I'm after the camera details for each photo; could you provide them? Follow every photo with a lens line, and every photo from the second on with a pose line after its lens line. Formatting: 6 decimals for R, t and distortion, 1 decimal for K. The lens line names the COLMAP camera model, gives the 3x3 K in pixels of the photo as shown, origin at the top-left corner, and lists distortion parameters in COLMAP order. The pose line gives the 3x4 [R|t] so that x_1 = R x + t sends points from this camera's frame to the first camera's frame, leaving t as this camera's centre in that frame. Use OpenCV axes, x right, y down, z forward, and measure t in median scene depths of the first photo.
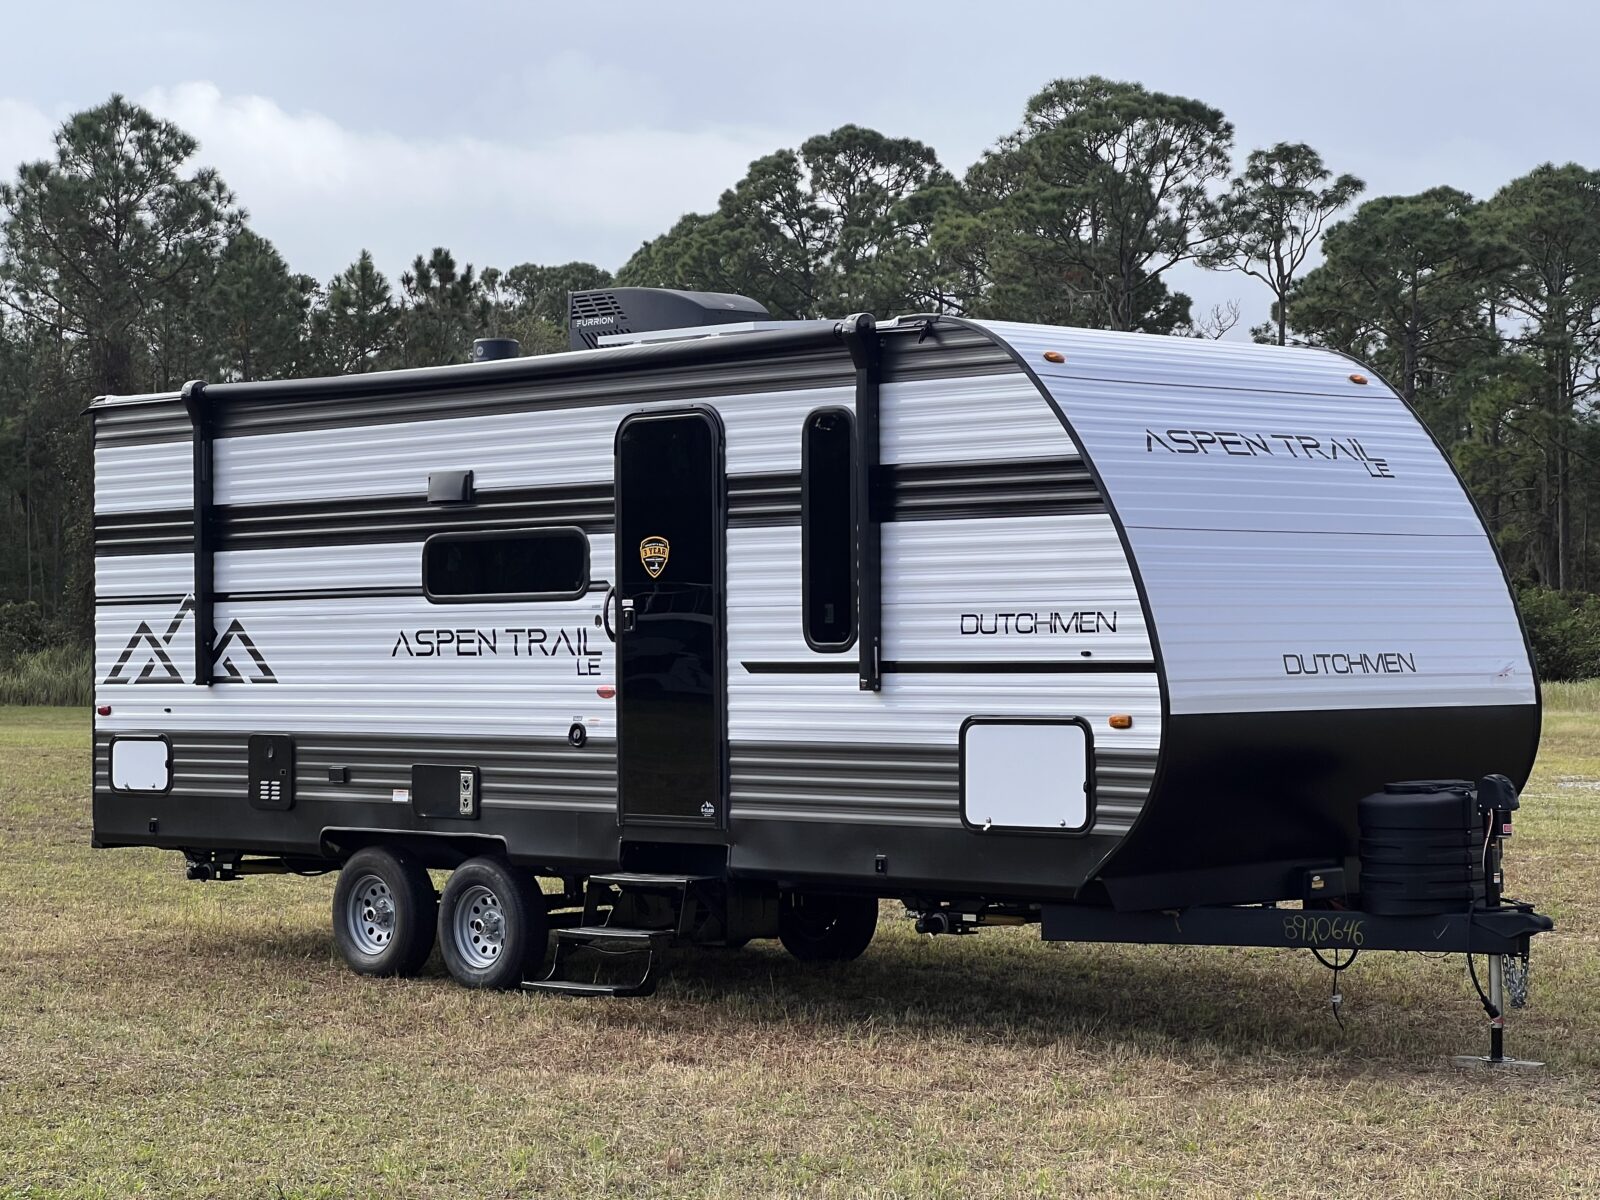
lens RADIAL K [[3550.7, 0, 800.0], [0, 3550.7, 600.0], [0, 0, 1]] dist [-0.578921, 18.649582]
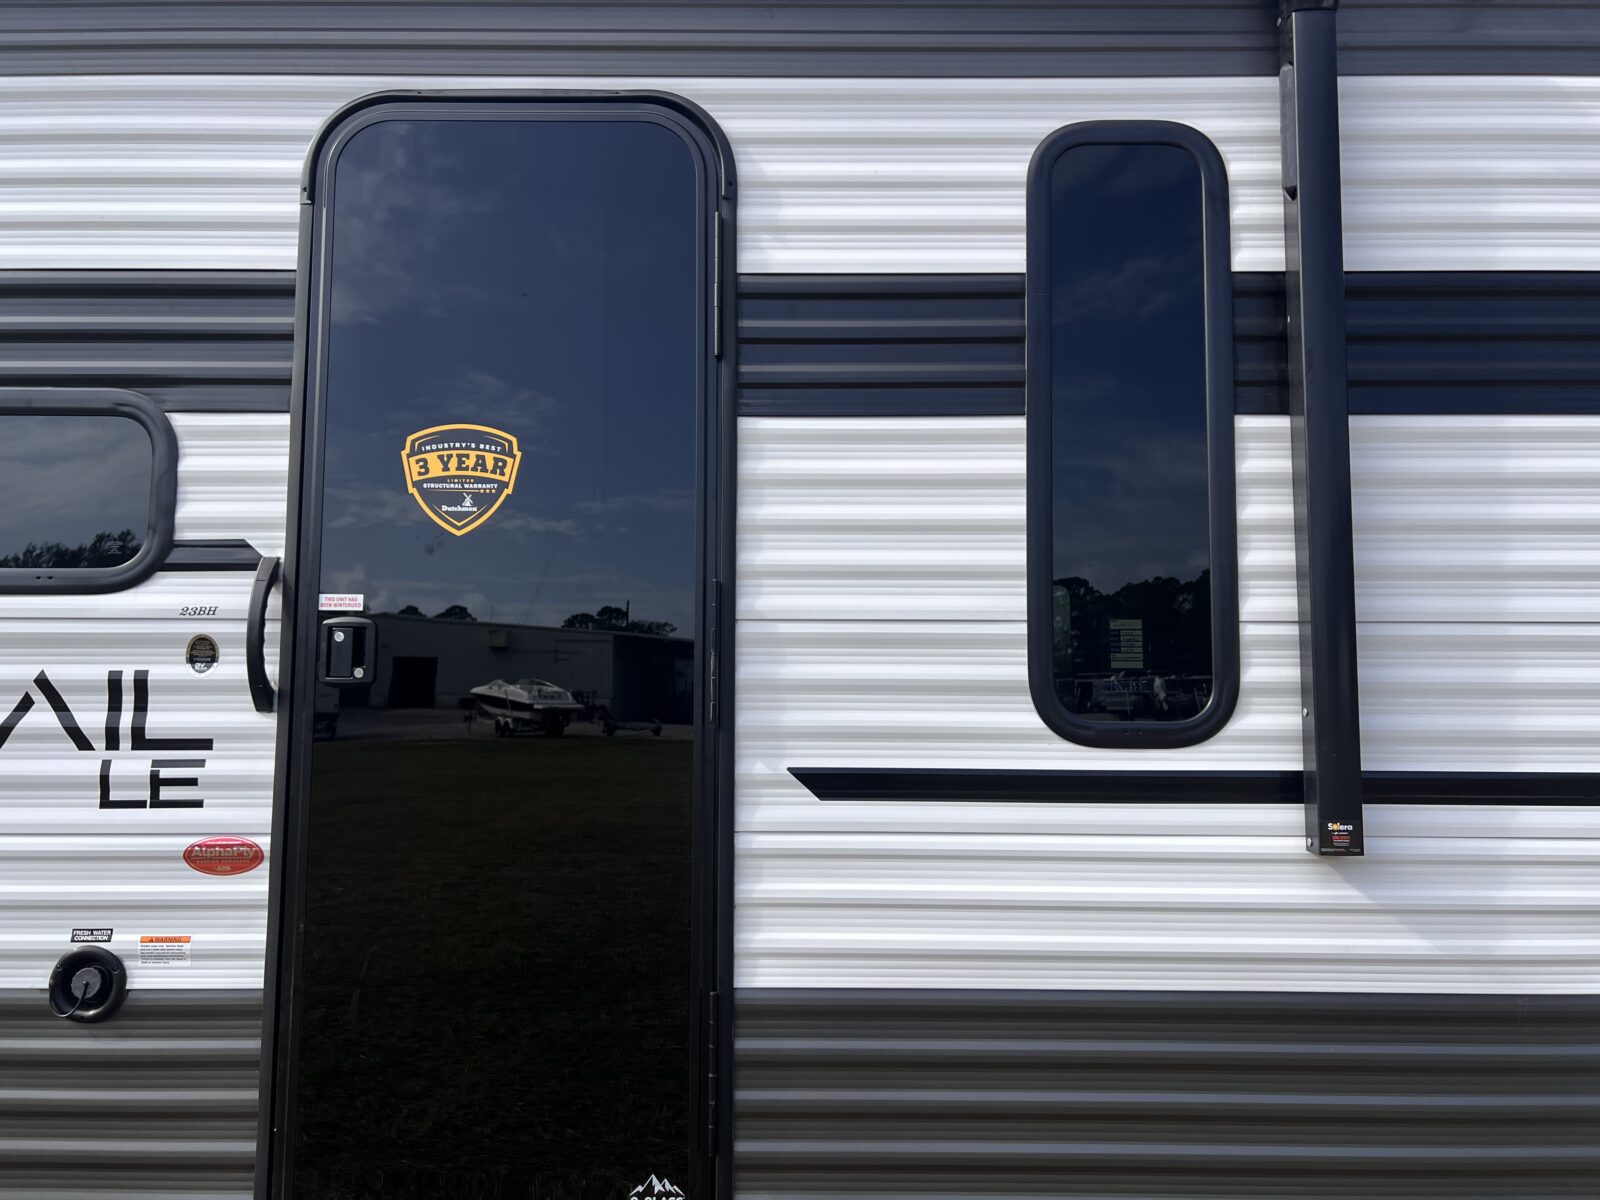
lens RADIAL K [[1229.1, 0, 800.0], [0, 1229.1, 600.0], [0, 0, 1]] dist [0.020318, -0.012427]
pose [[0.695672, 0.079531, 0.713944, -0.103060], [-0.016618, 0.995368, -0.094688, 0.011290], [-0.718168, 0.054008, 0.693771, 0.863503]]
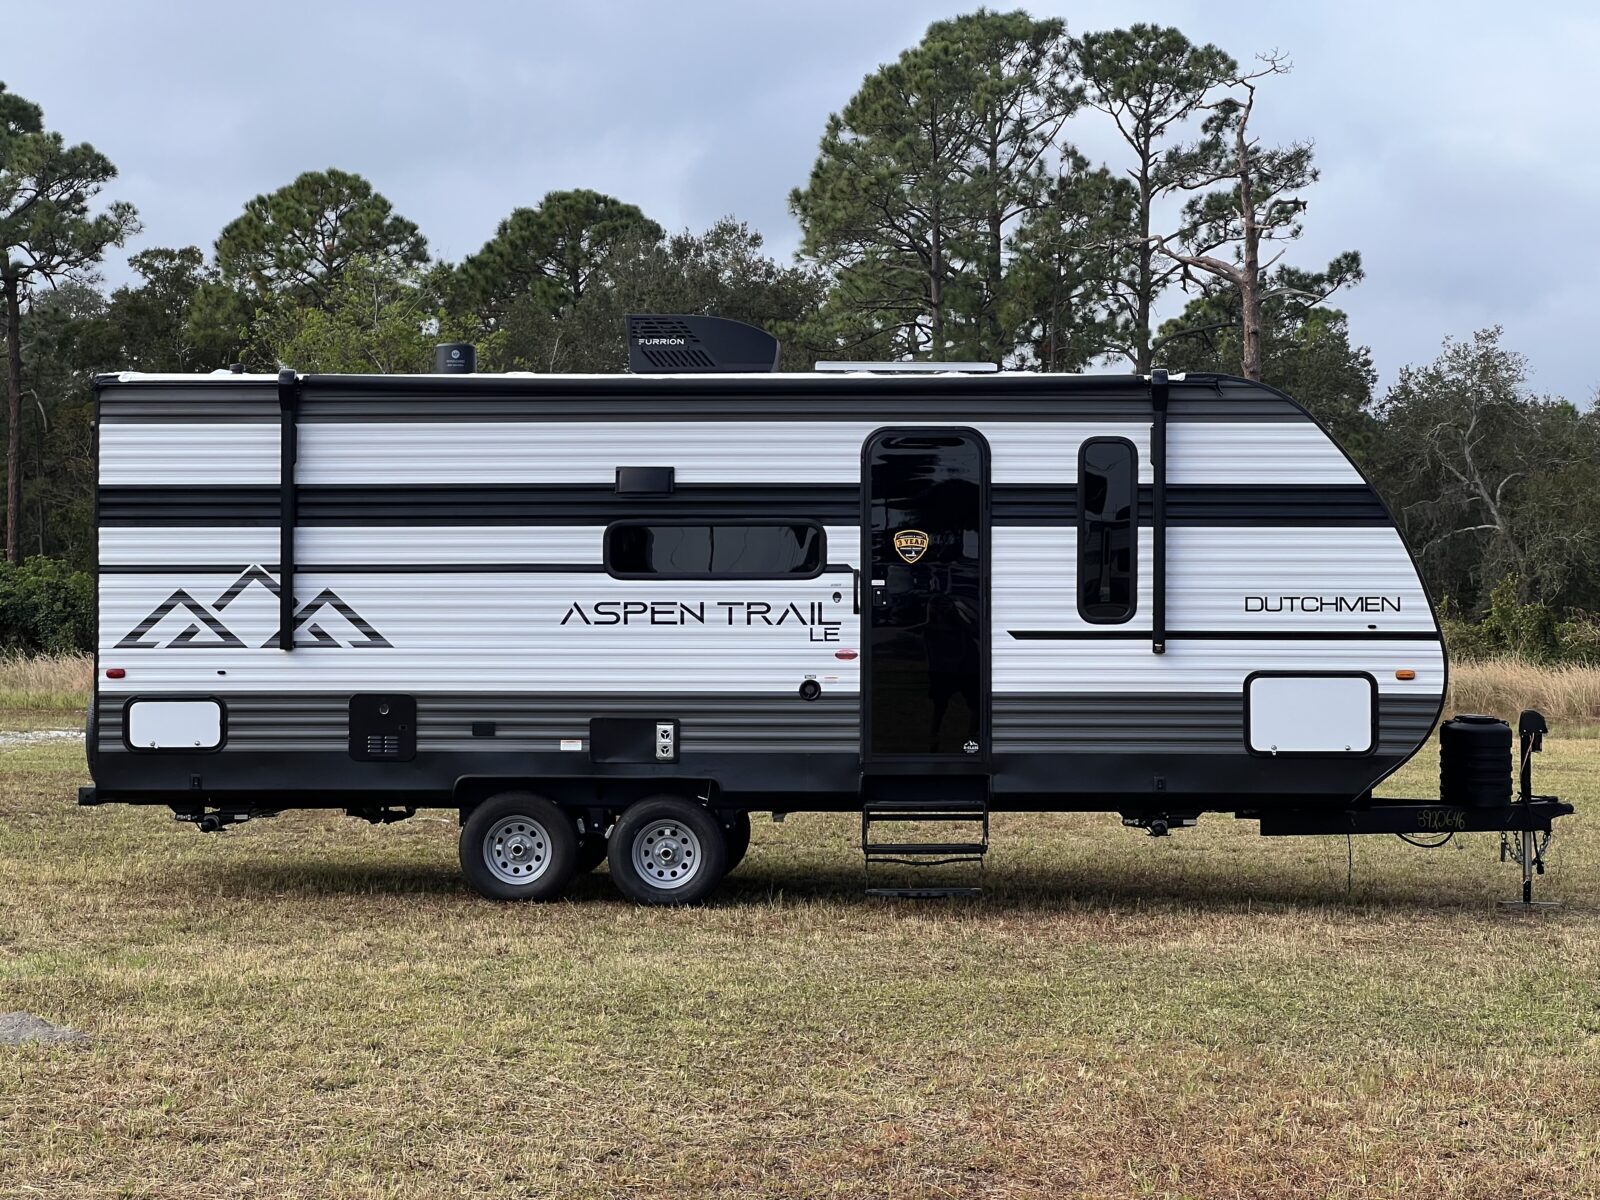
lens RADIAL K [[3550.7, 0, 800.0], [0, 3550.7, 600.0], [0, 0, 1]] dist [-0.578921, 18.649582]
pose [[0.724603, 0.012617, 0.689051, -0.904463], [-0.016191, 0.999868, -0.001282, 0.008723], [-0.688977, -0.010228, 0.724711, 0.117903]]
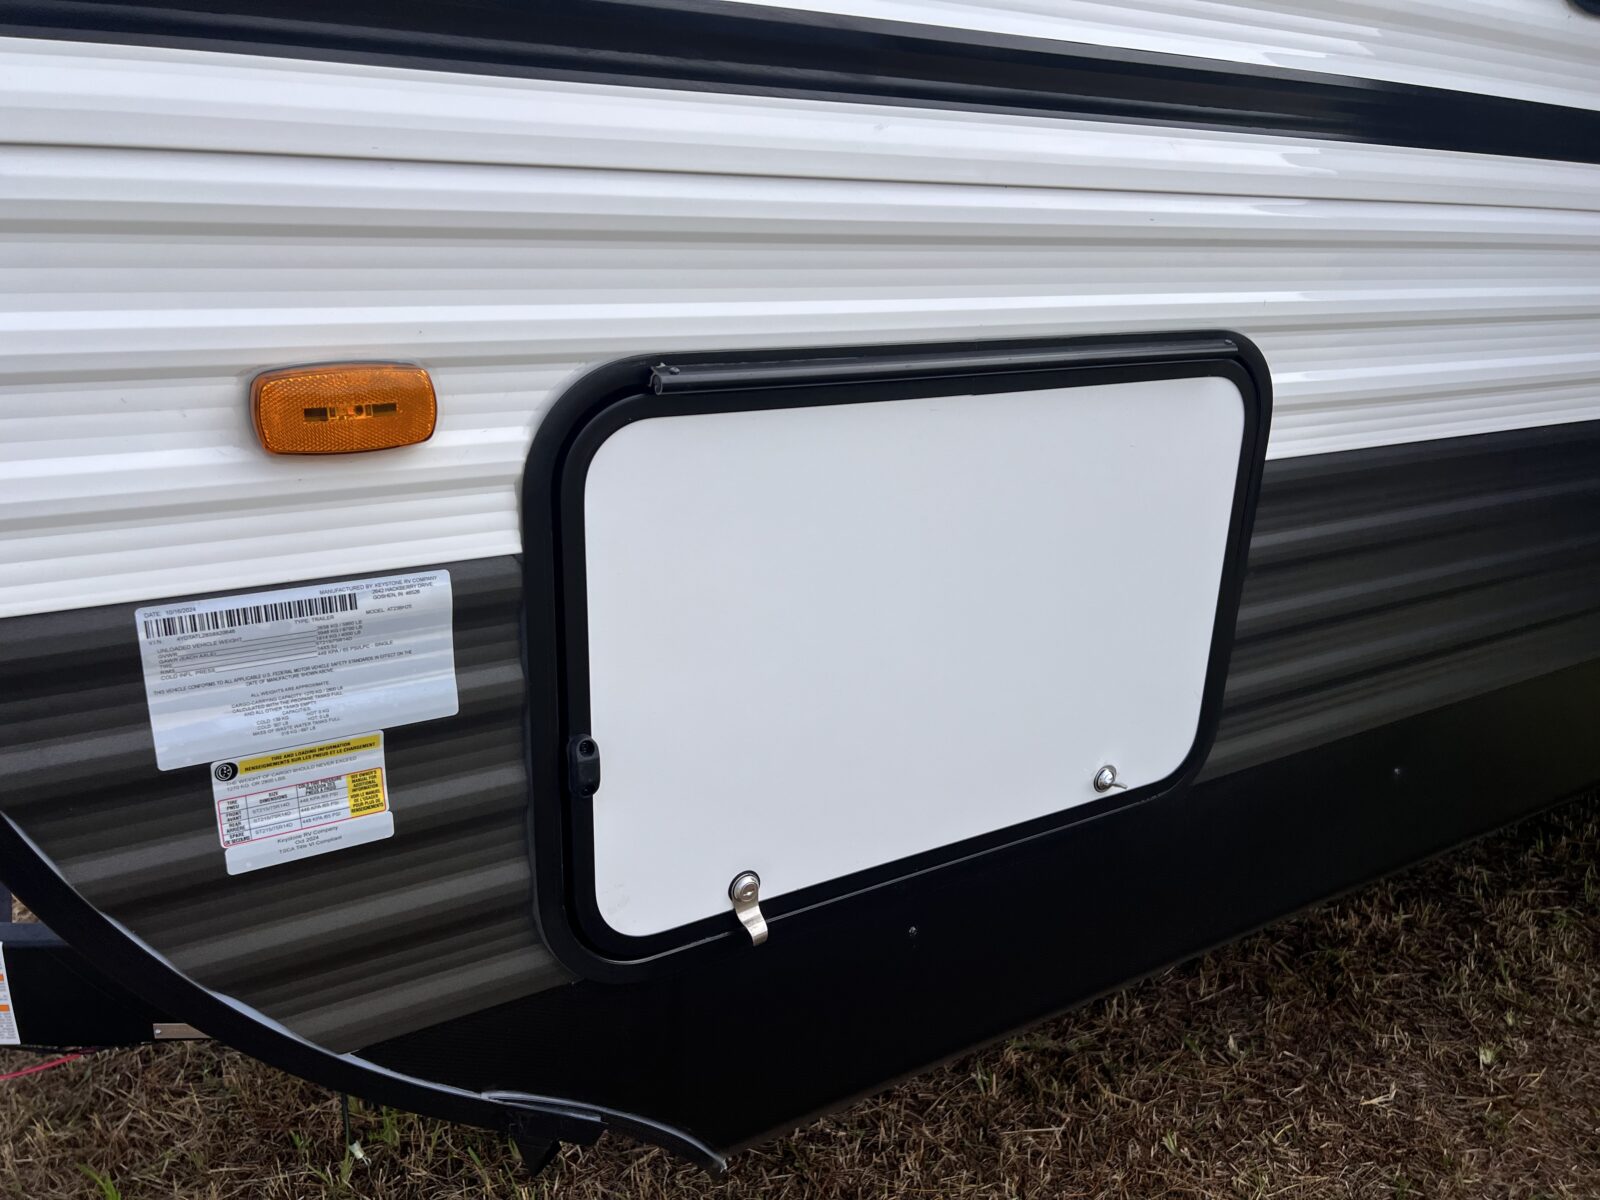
lens RADIAL K [[1229.1, 0, 800.0], [0, 1229.1, 600.0], [0, 0, 1]] dist [0.020318, -0.012427]
pose [[0.209259, -0.303431, 0.929591, -0.004734], [-0.049306, 0.946155, 0.319937, 0.021643], [-0.976616, -0.112785, 0.183030, 0.869994]]
